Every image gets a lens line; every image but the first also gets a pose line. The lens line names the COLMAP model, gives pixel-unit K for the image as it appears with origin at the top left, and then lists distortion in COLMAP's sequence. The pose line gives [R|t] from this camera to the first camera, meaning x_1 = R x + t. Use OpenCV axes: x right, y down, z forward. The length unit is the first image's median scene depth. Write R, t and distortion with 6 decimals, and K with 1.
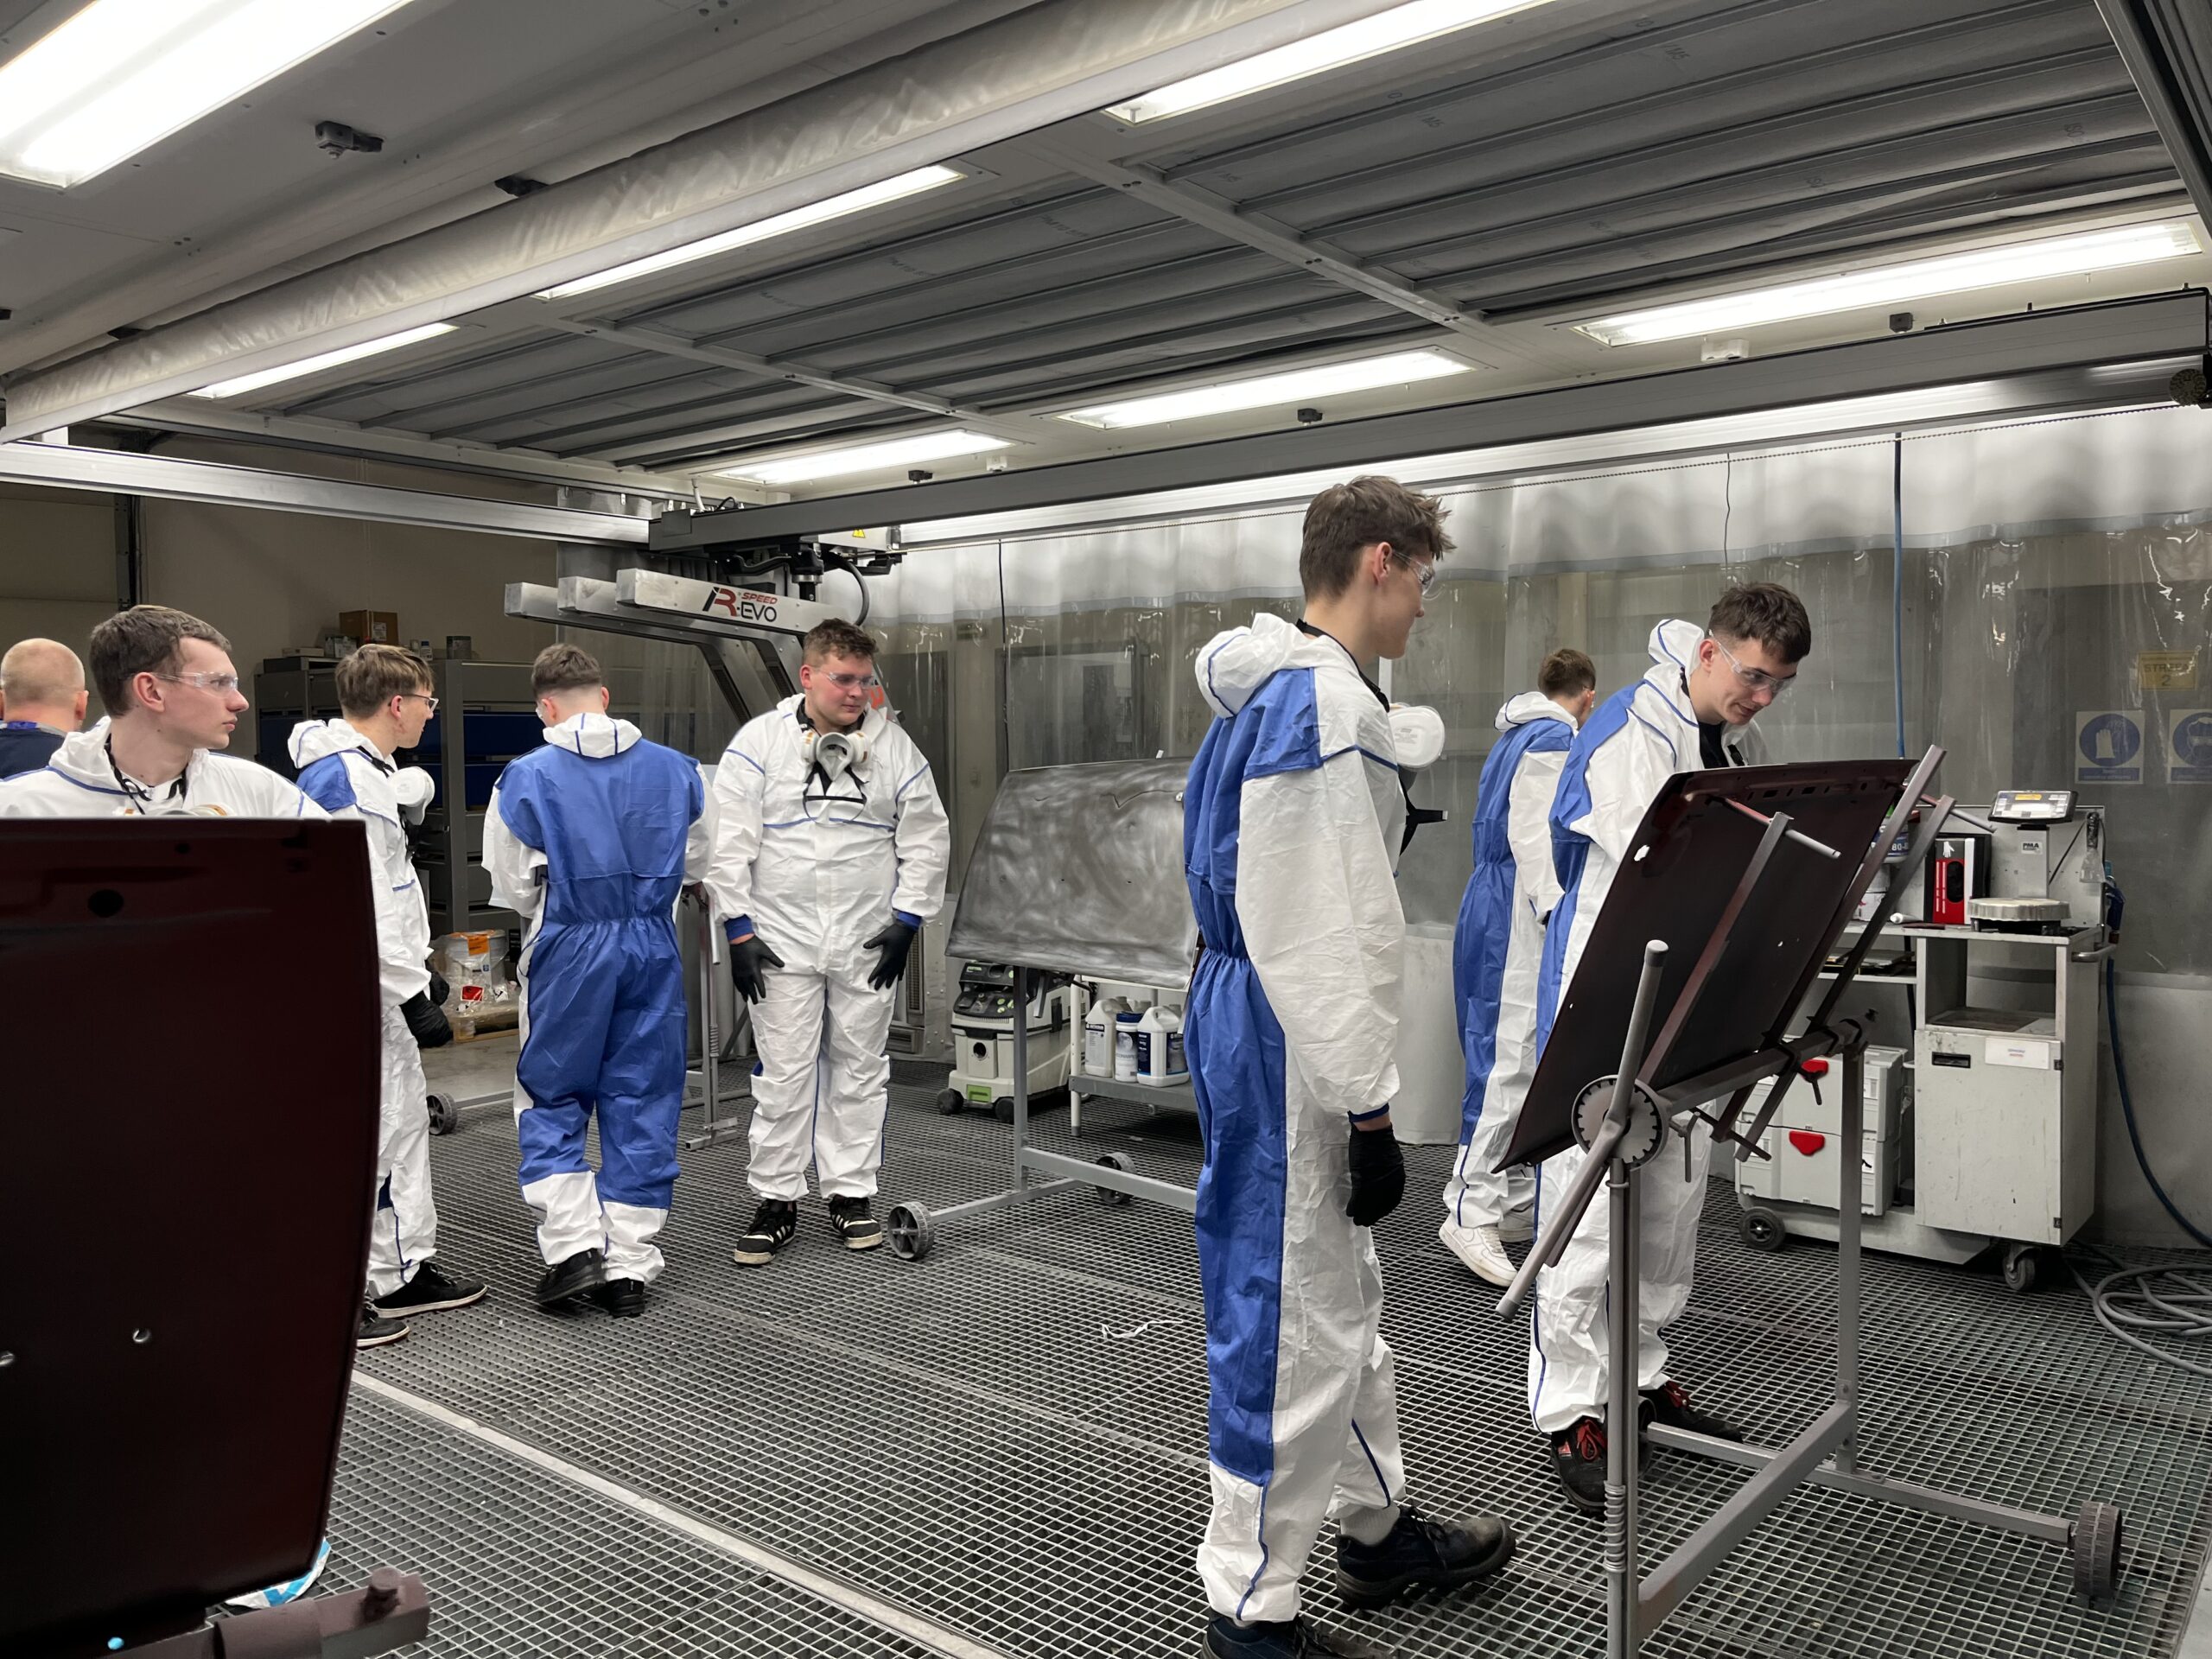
lens RADIAL K [[1661.4, 0, 1106.0], [0, 1661.4, 829.5], [0, 0, 1]] dist [0.064099, -0.104712]
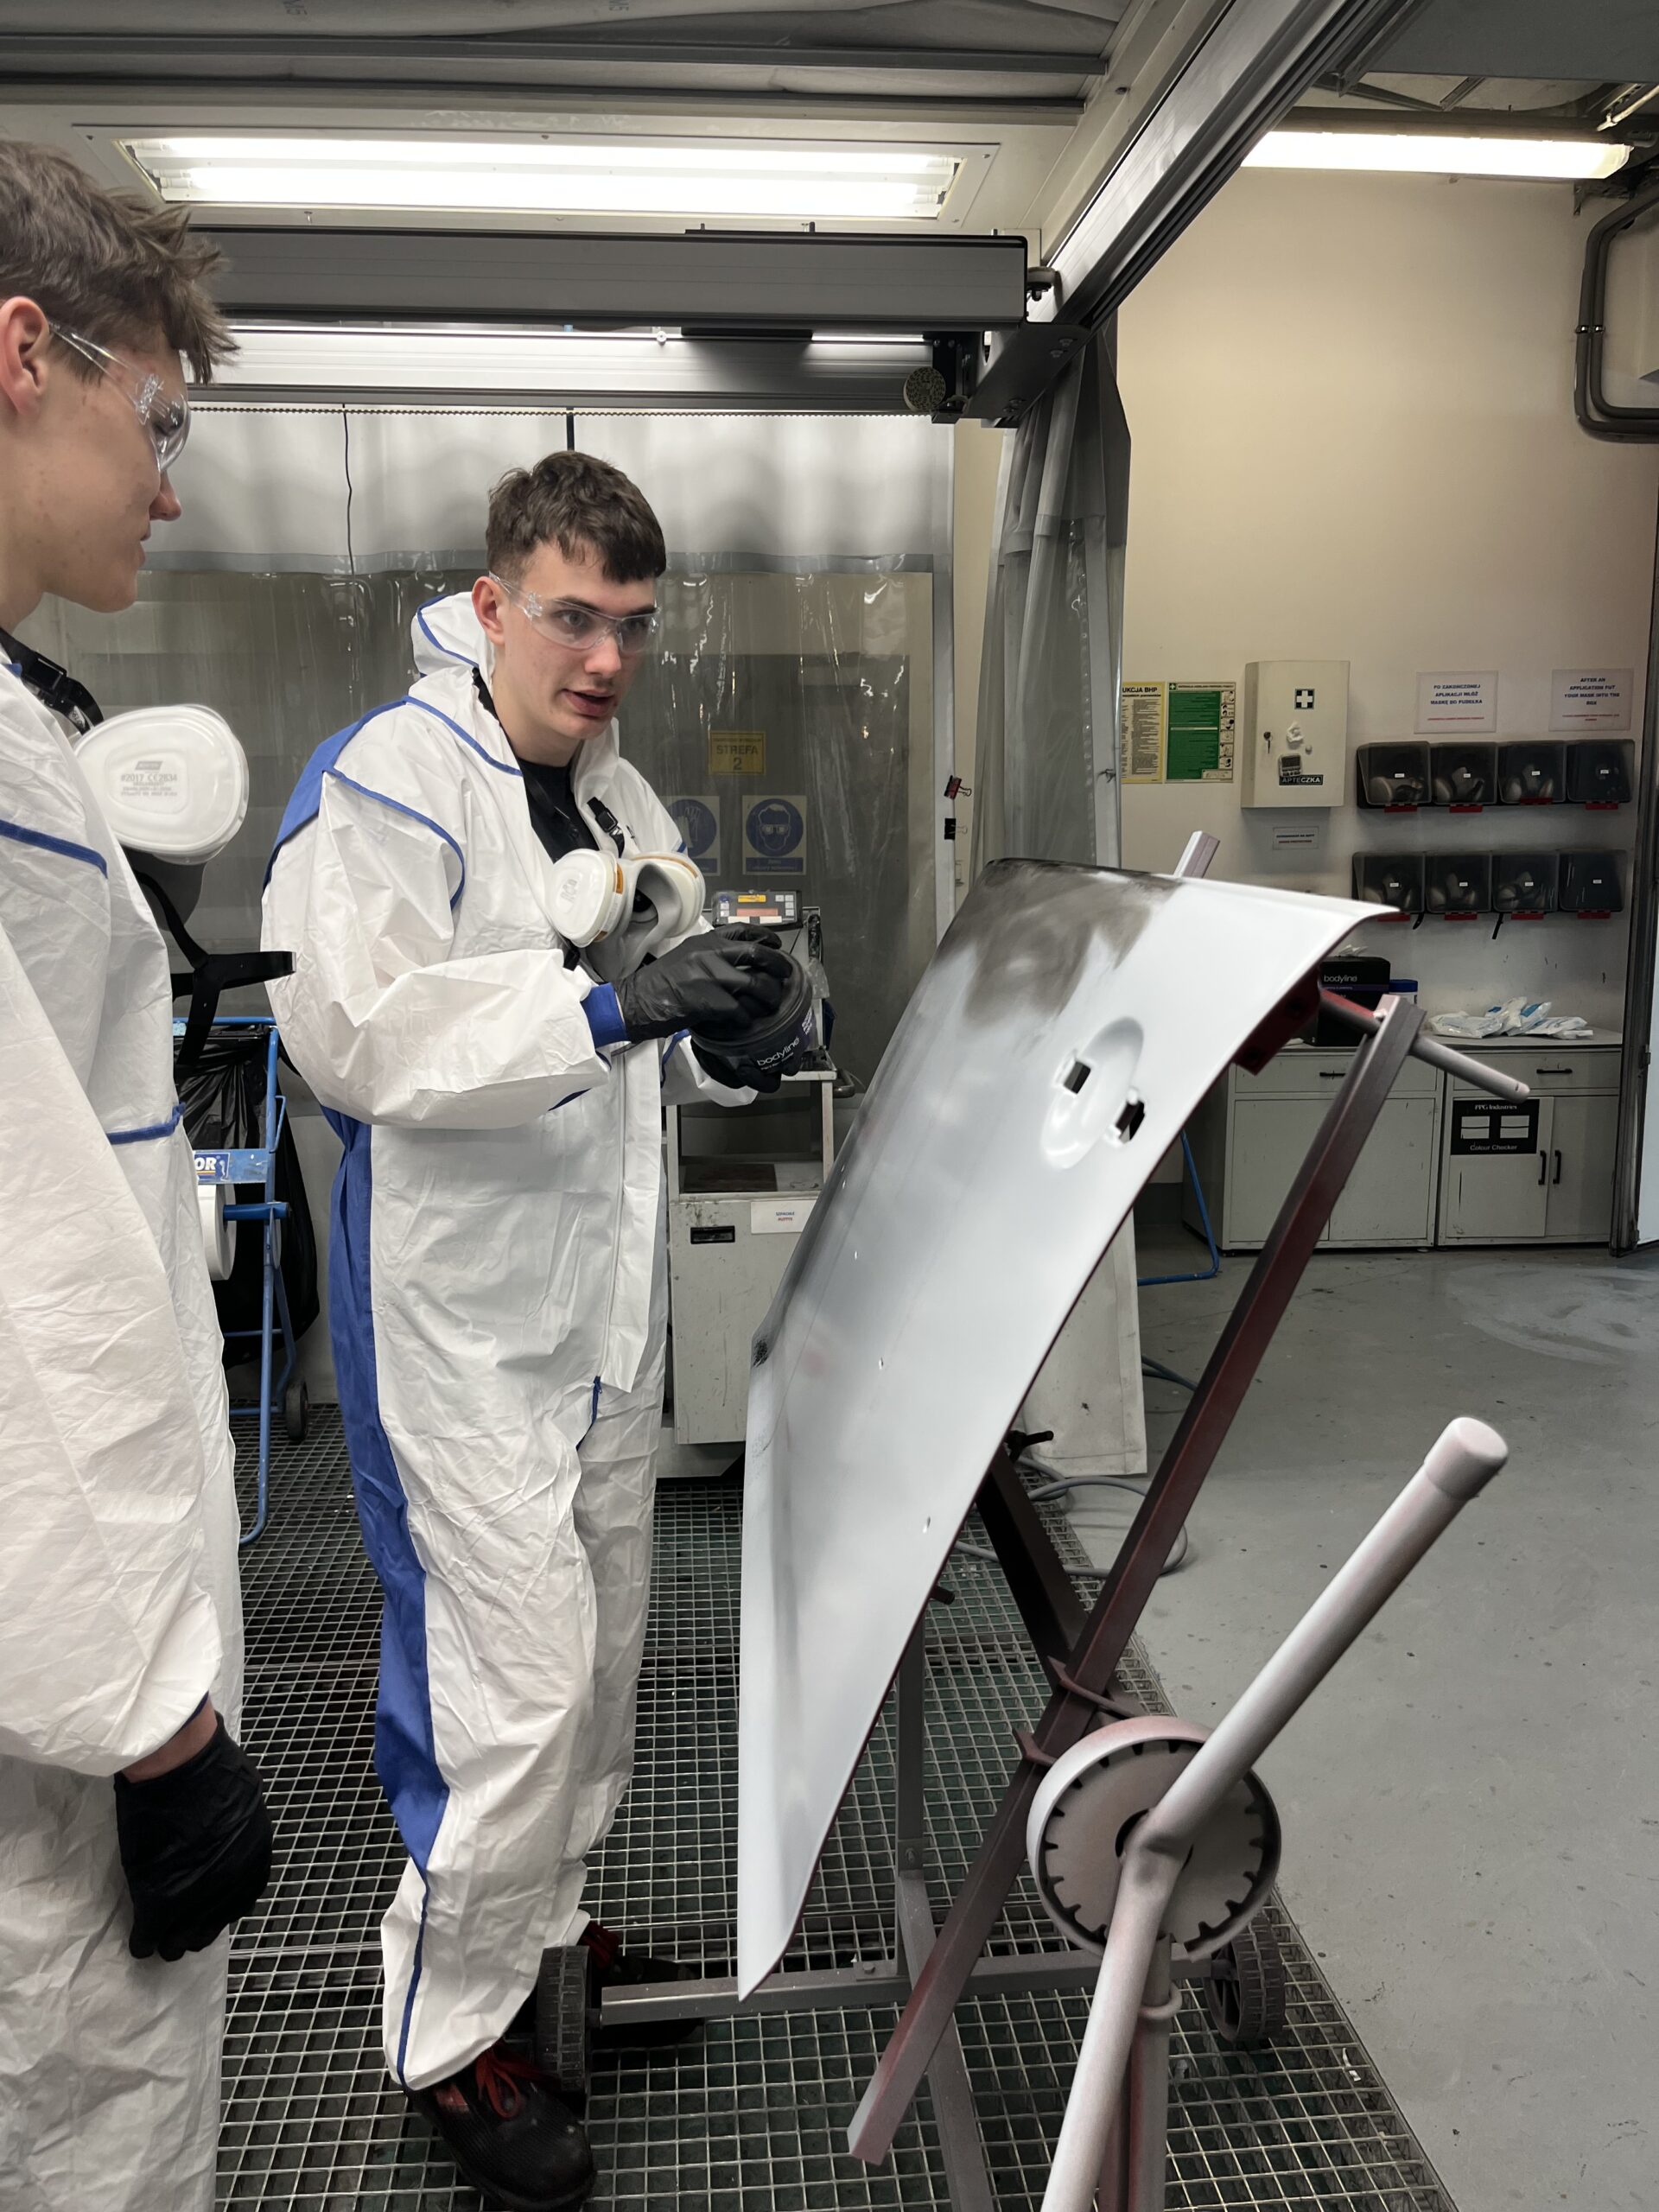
lens RADIAL K [[1661.4, 0, 829.5], [0, 1661.4, 1106.0], [0, 0, 1]] dist [0.064099, -0.104712]
pose [[0.732987, -0.104368, 0.672189, 0.024287], [0.031346, 0.992293, 0.119887, -0.014778], [-0.679521, -0.066805, 0.730609, 0.393087]]
